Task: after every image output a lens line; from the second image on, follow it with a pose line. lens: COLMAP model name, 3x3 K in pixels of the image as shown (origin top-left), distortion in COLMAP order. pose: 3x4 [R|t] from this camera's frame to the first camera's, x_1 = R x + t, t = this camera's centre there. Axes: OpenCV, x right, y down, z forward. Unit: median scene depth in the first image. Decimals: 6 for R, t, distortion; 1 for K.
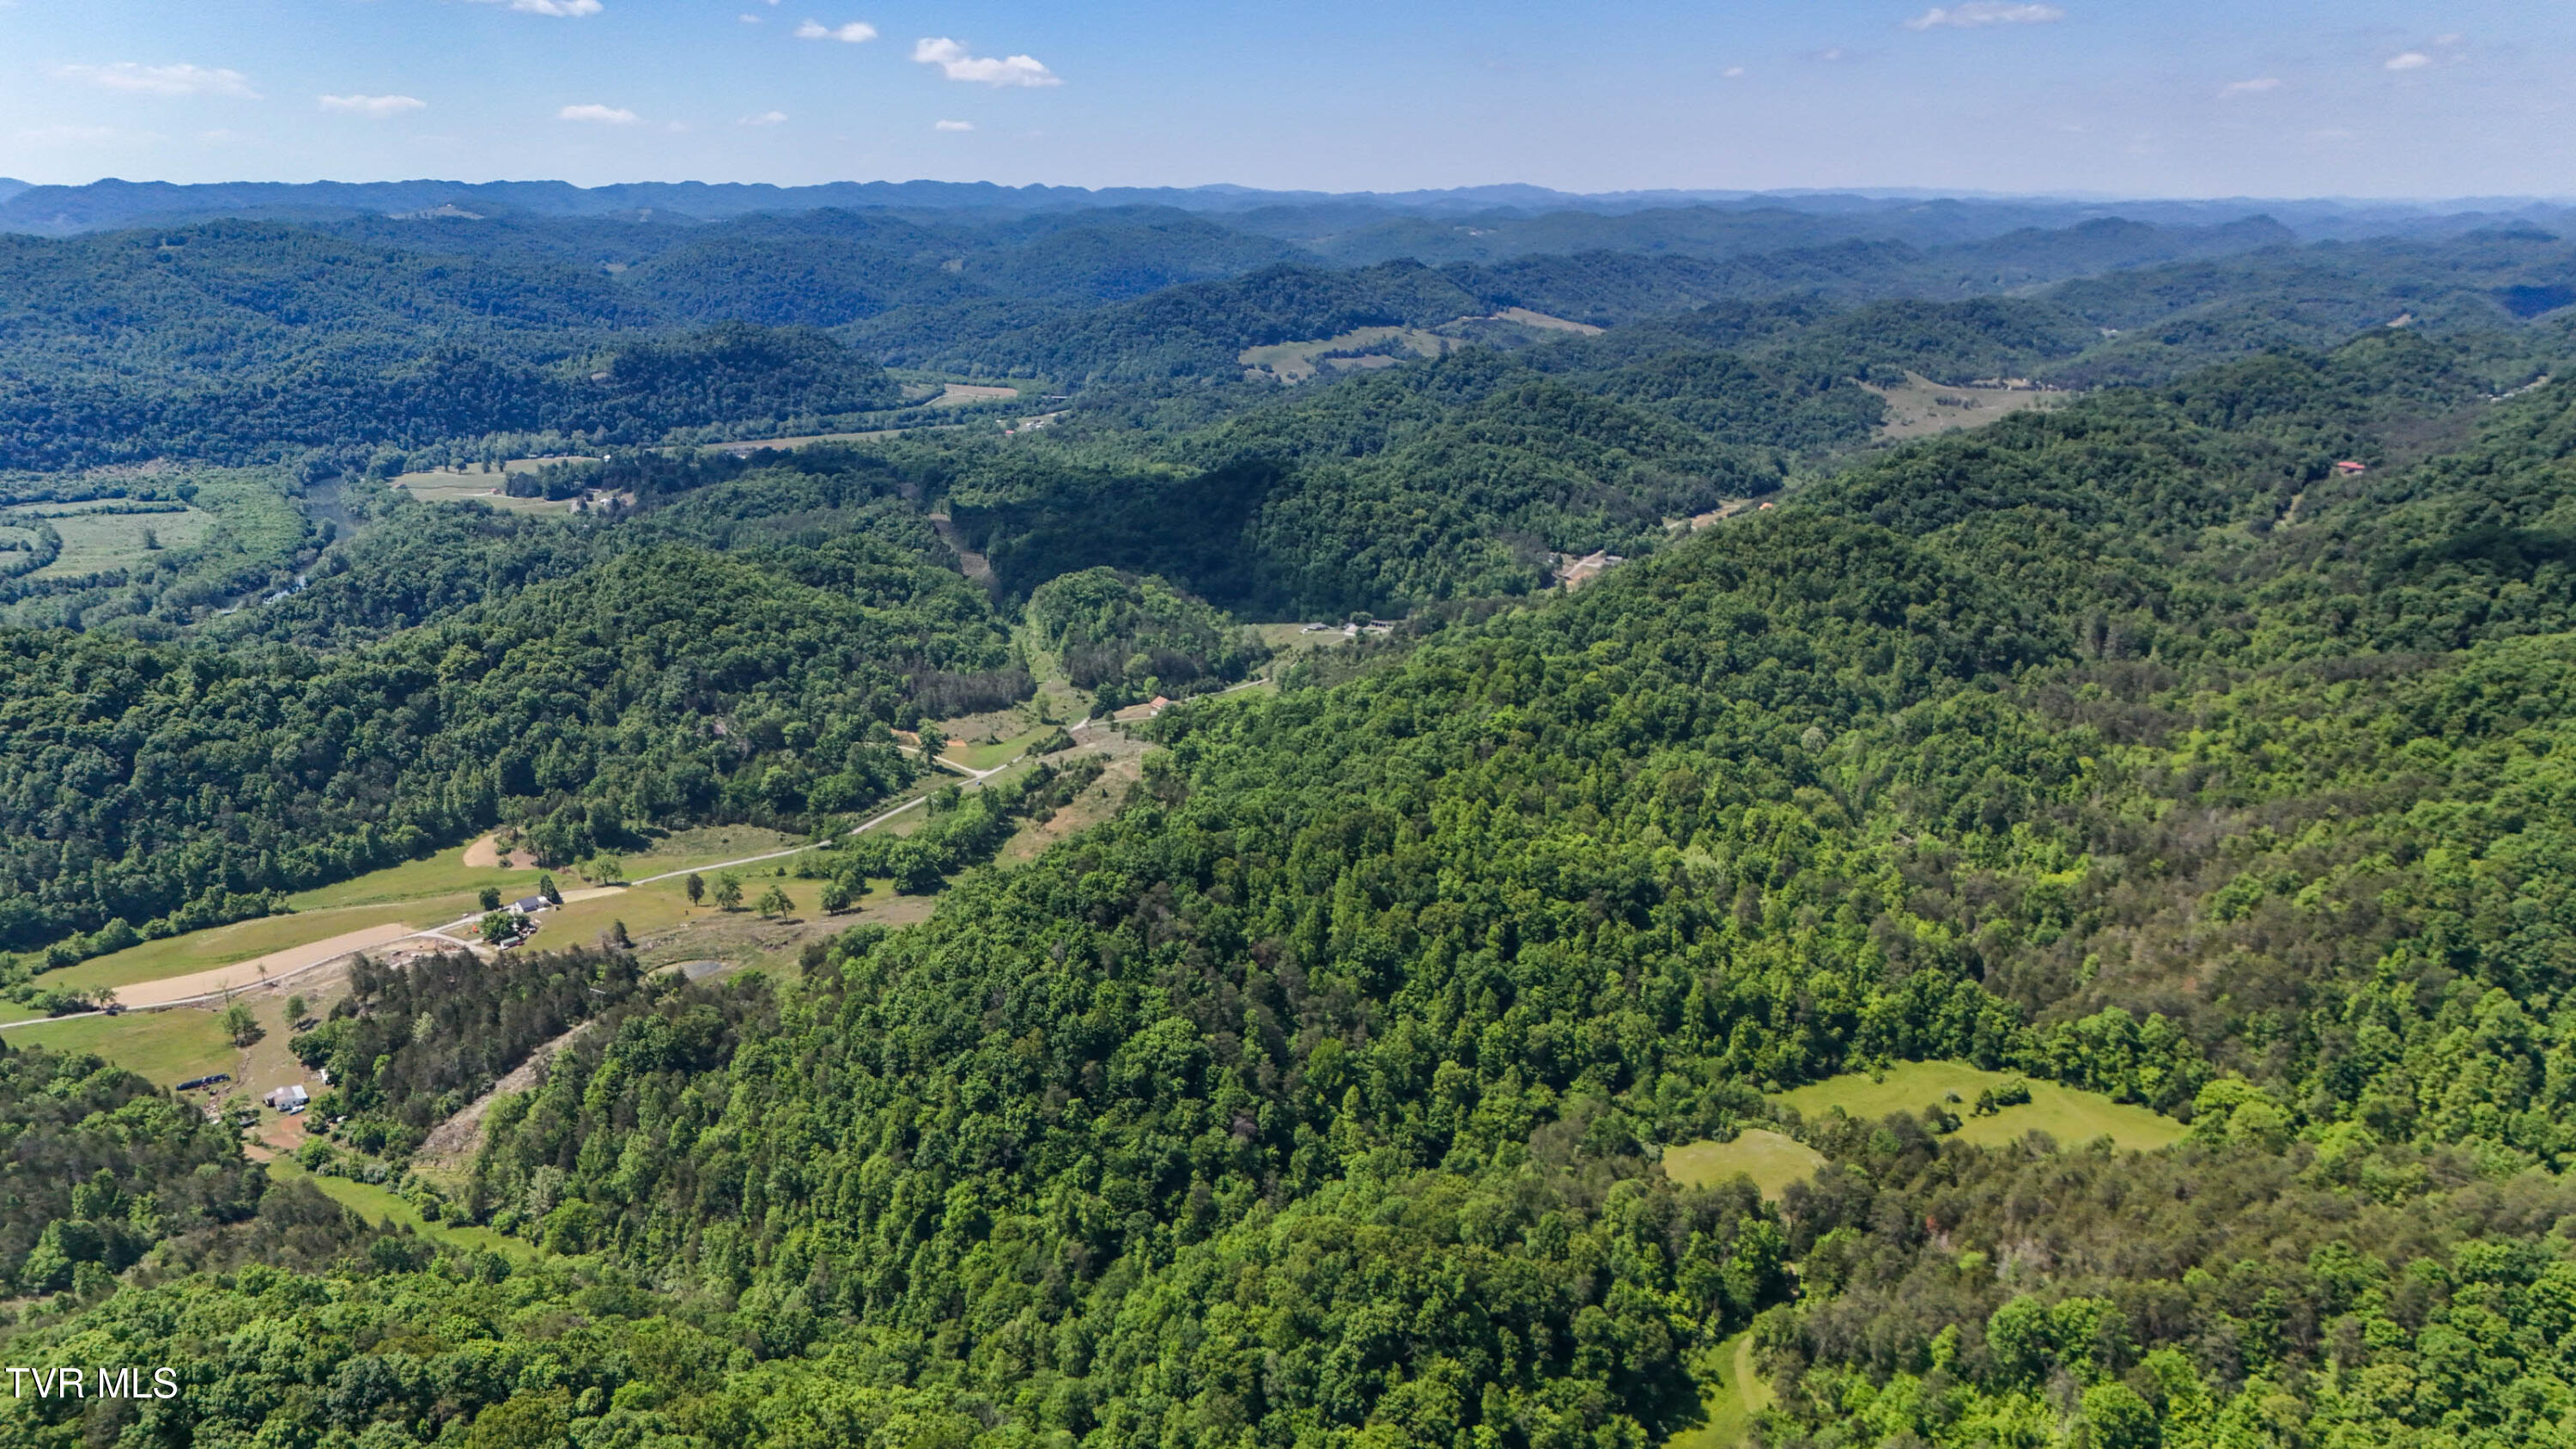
lens RADIAL K [[1883.5, 0, 1325.9], [0, 1883.5, 724.2], [0, 0, 1]] dist [0.110206, -0.111845]
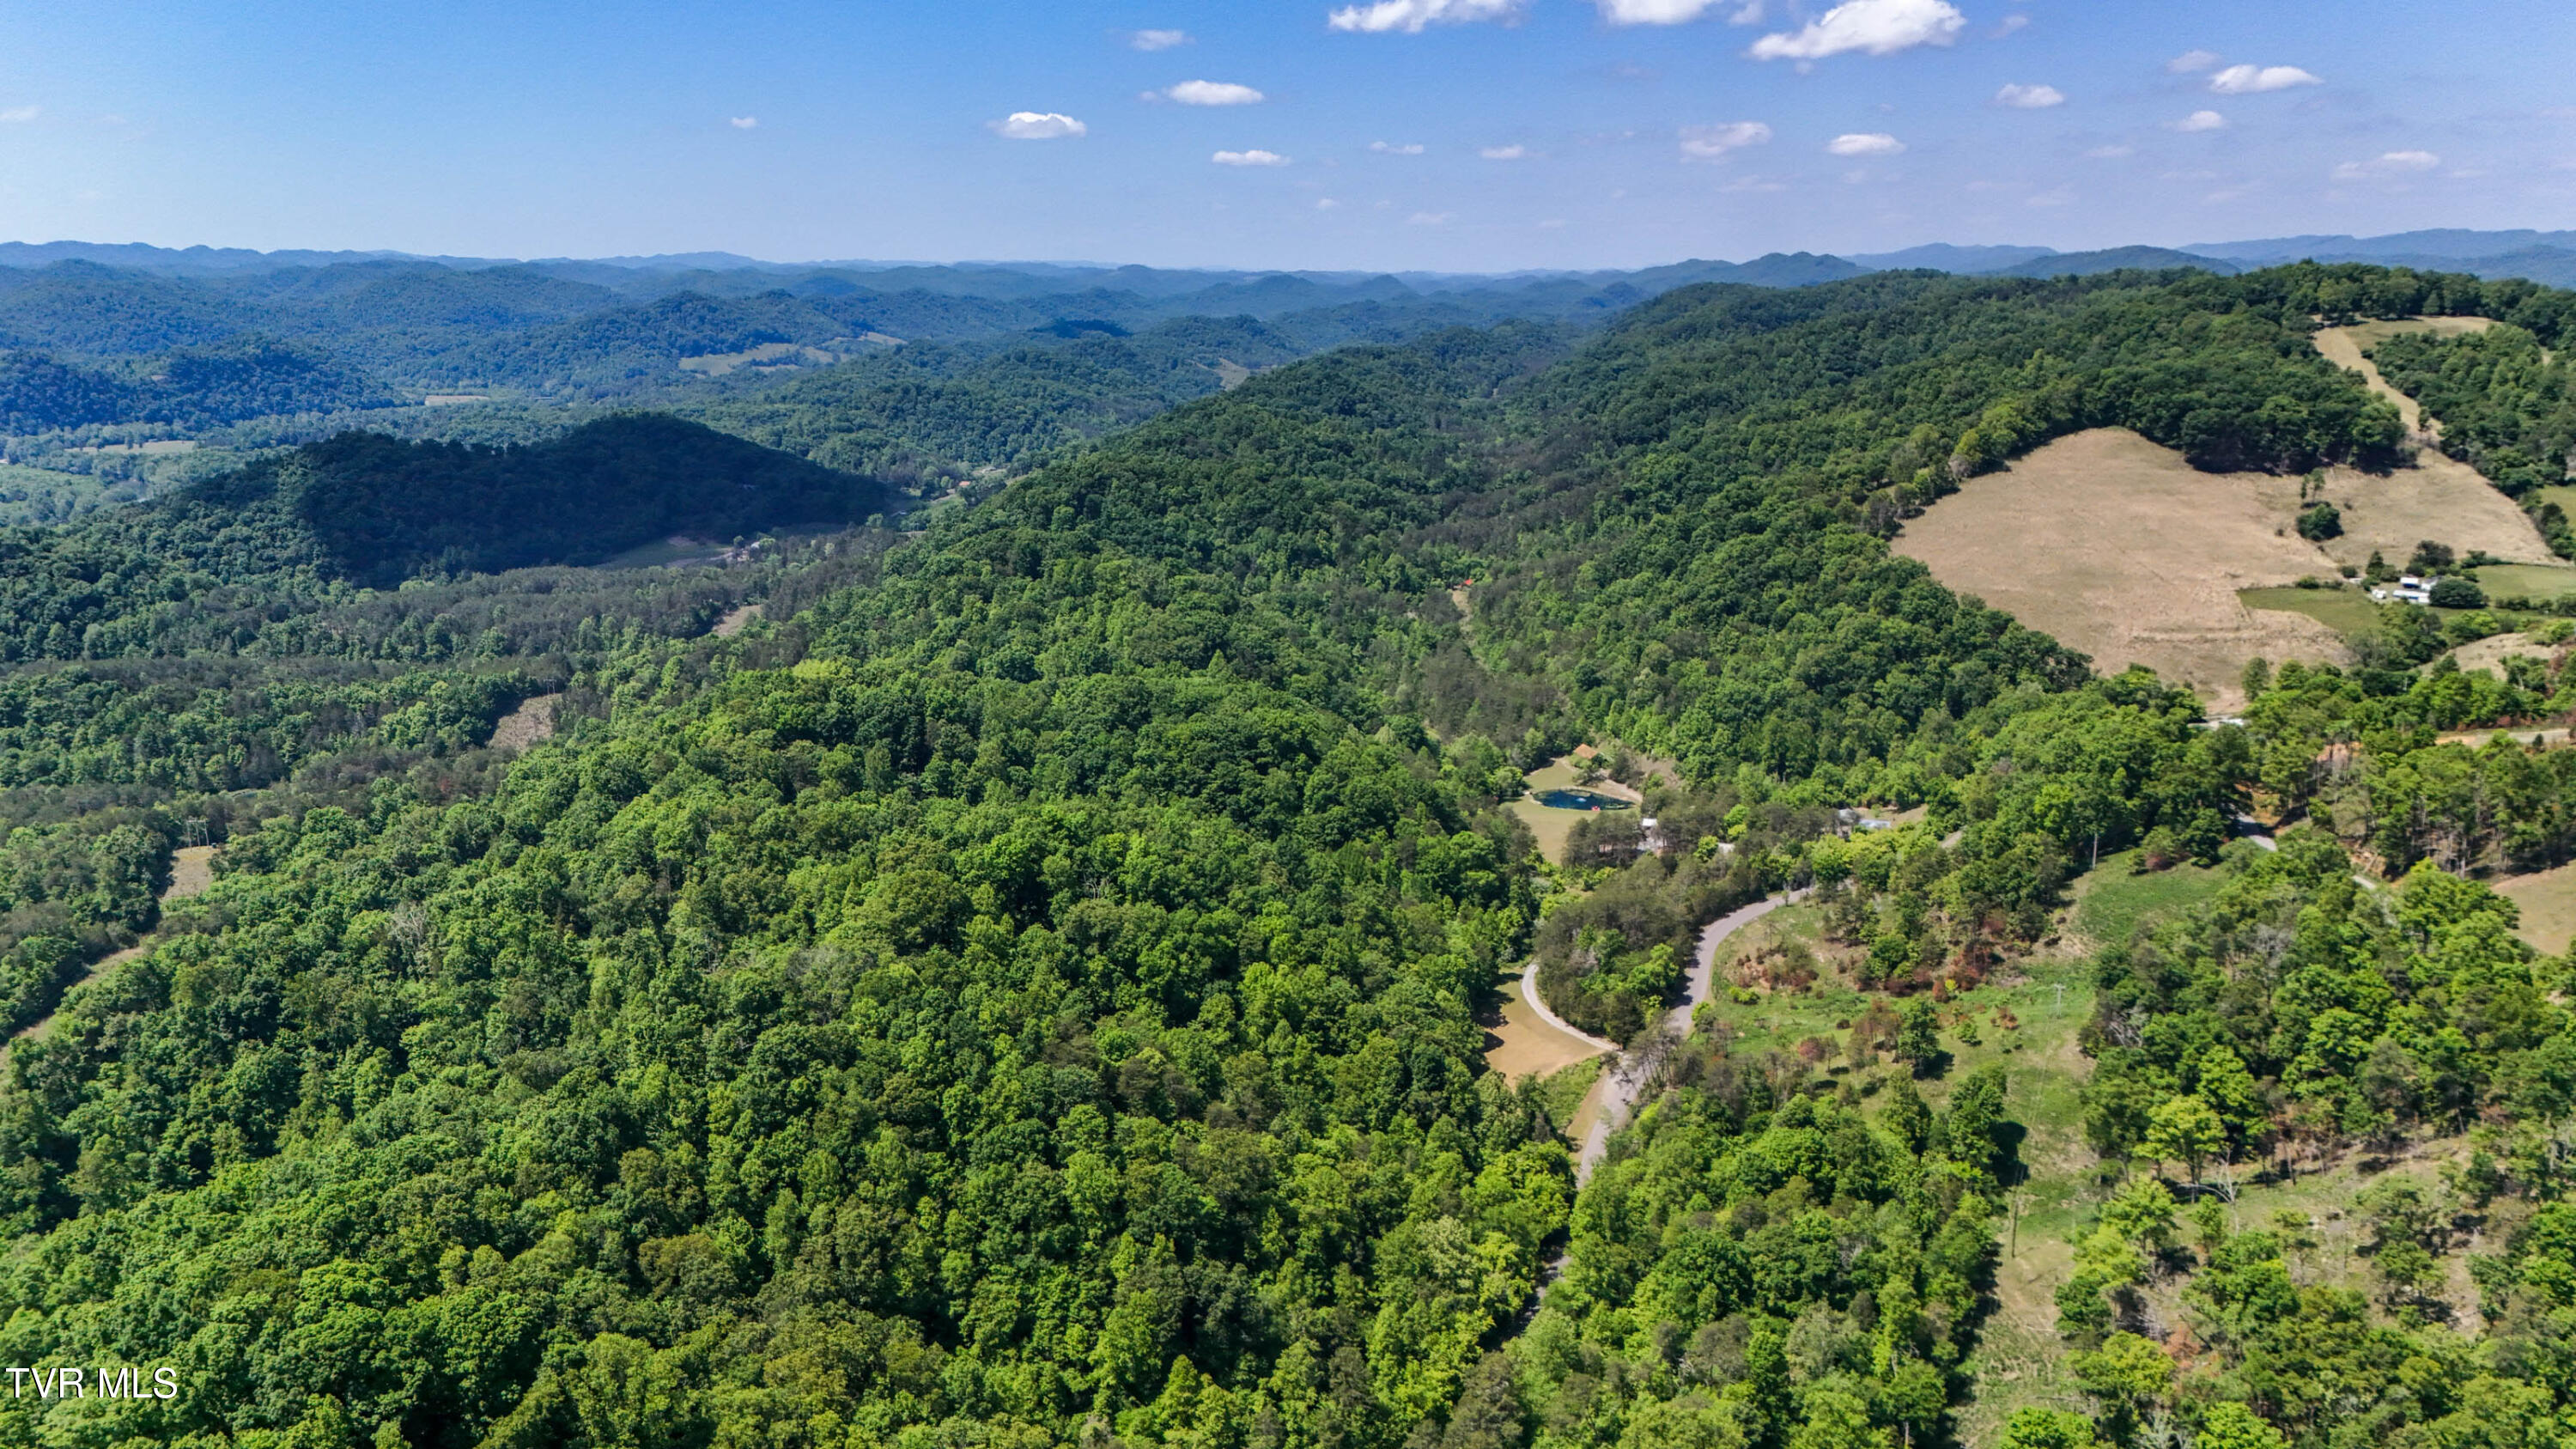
lens RADIAL K [[1873.7, 0, 1288.0], [0, 1873.7, 724.5], [0, 0, 1]] dist [0.028786, -0.001637]
pose [[0.919529, -0.092874, 0.381891, -0.216010], [0.105979, 0.994278, -0.013377, 0.115718], [-0.378463, 0.052773, 0.924111, -0.306867]]
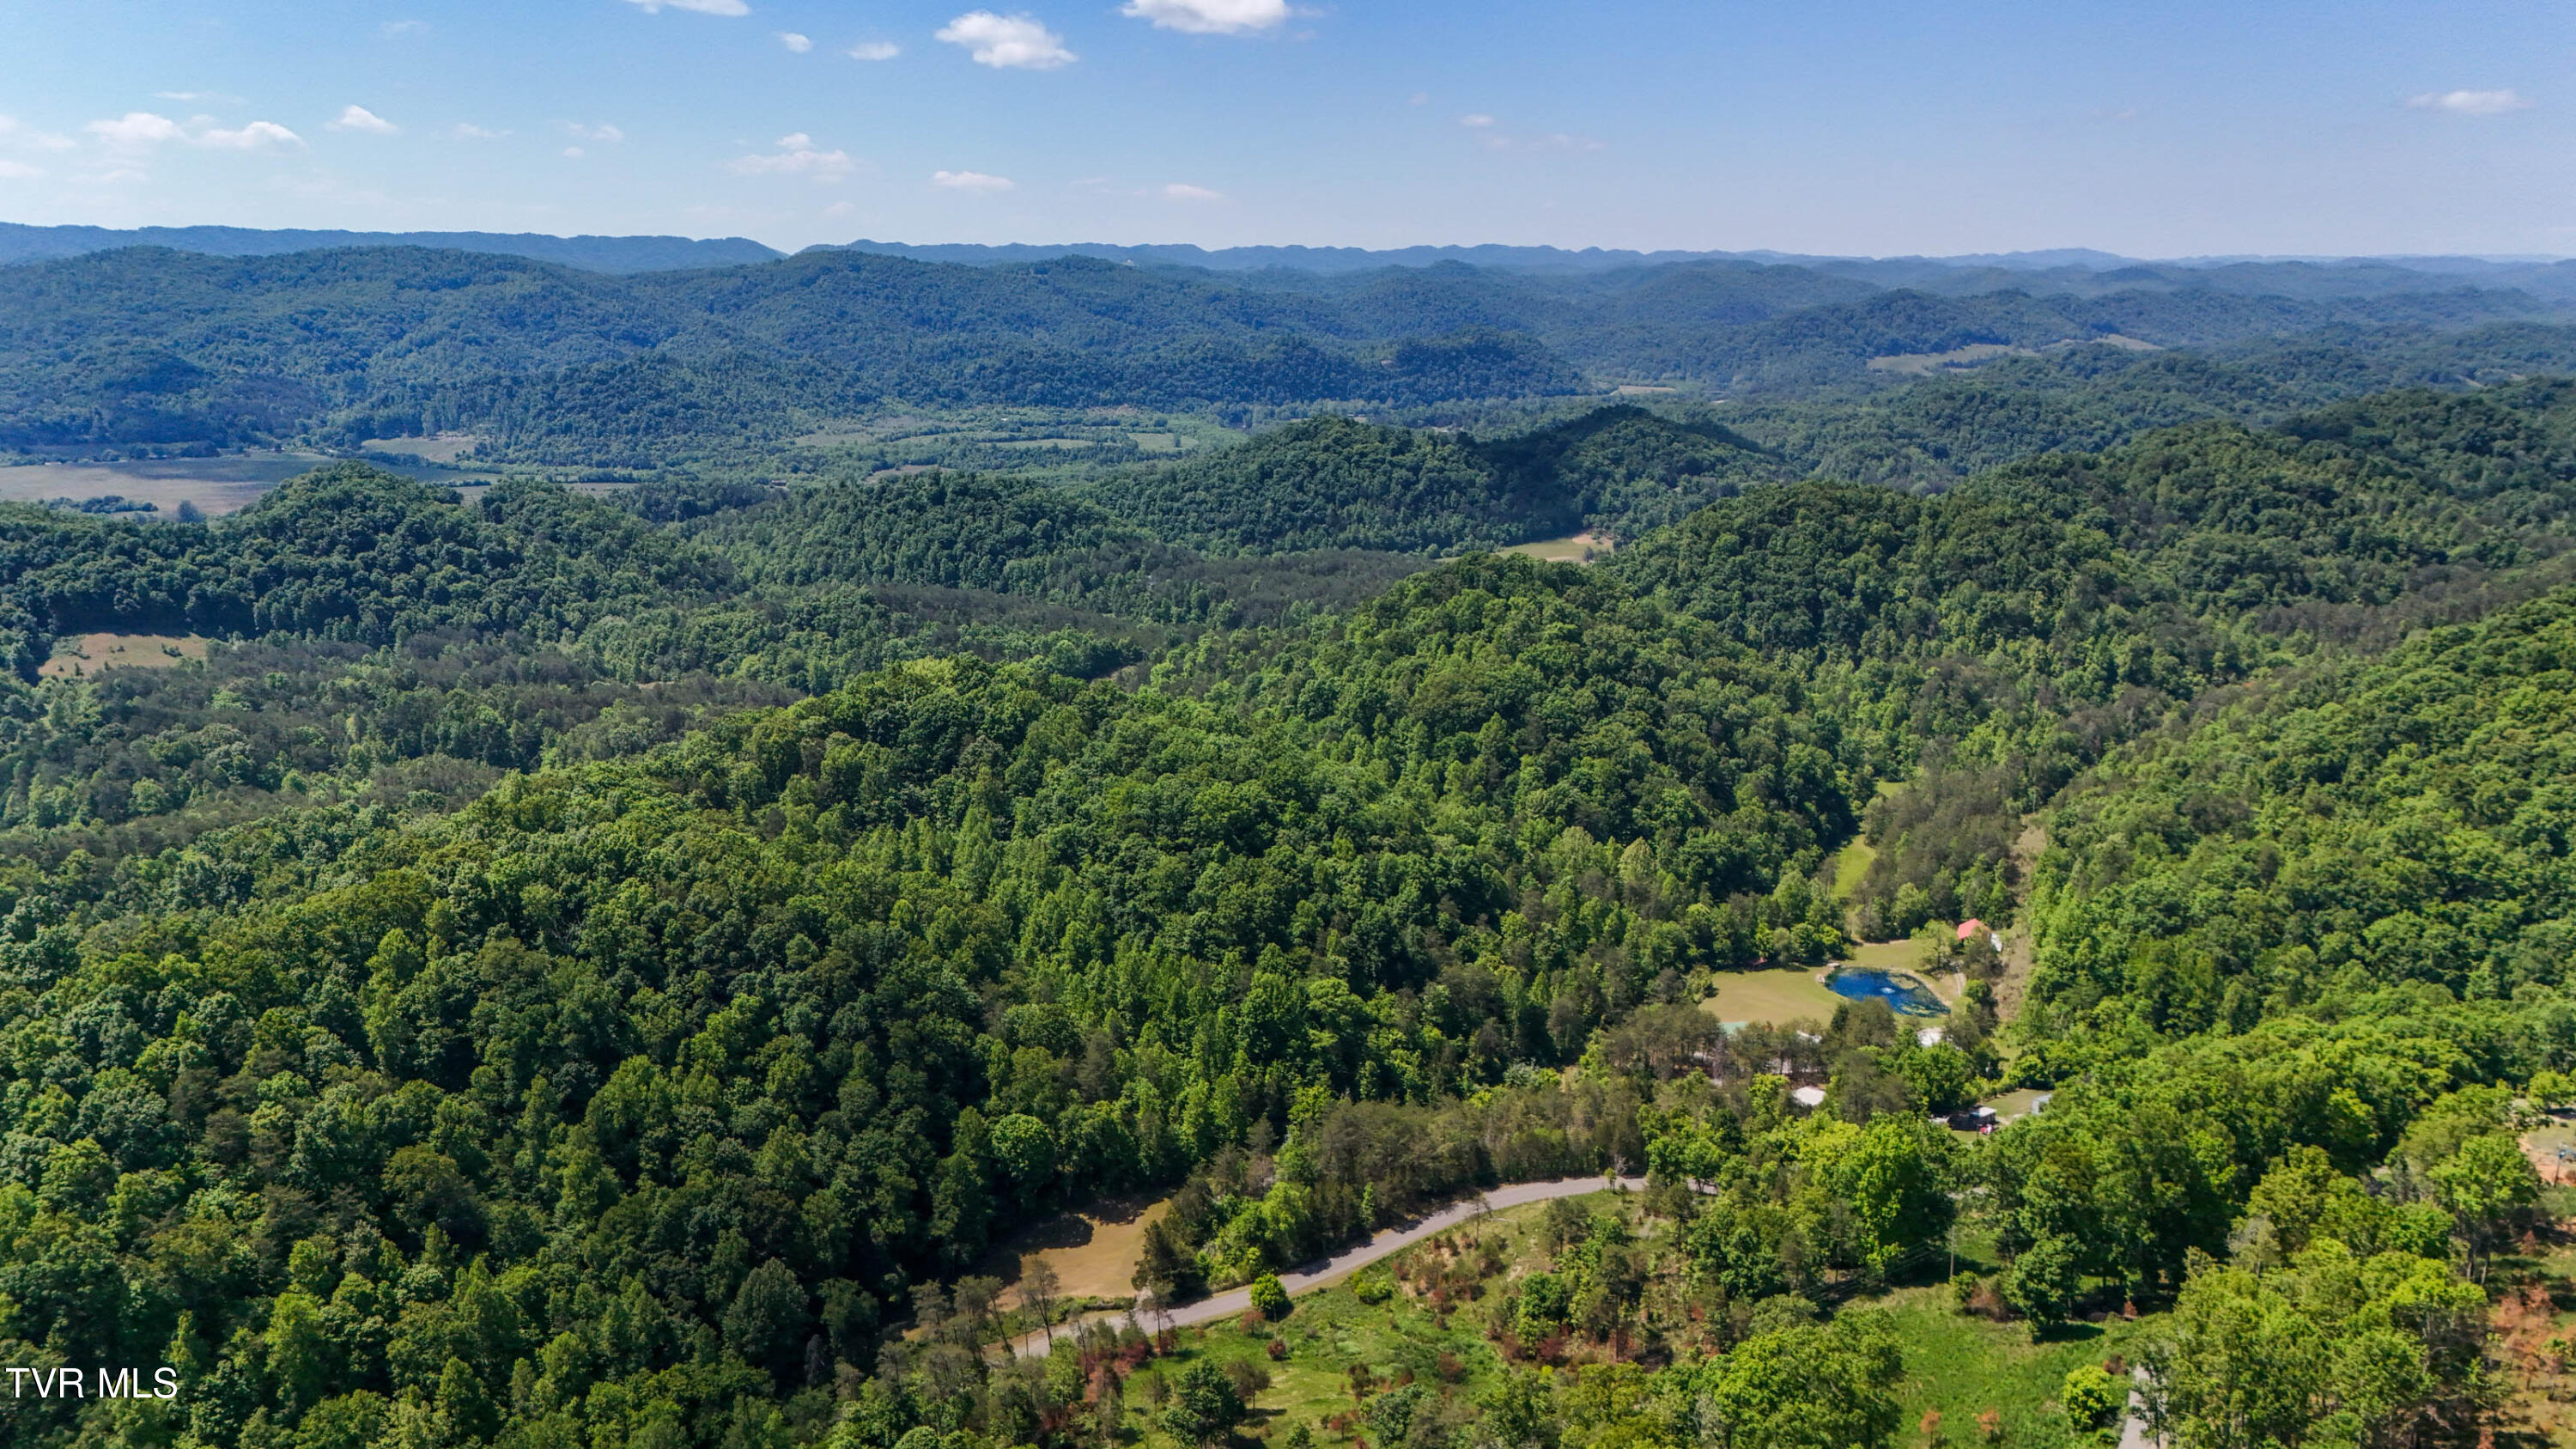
lens RADIAL K [[1883.5, 0, 1325.9], [0, 1883.5, 724.2], [0, 0, 1]] dist [0.110206, -0.111845]
pose [[0.965823, 0.068532, -0.249980, -0.076496], [-0.077272, 0.996689, -0.025306, 0.109070], [0.247418, 0.043757, 0.967920, -0.281647]]
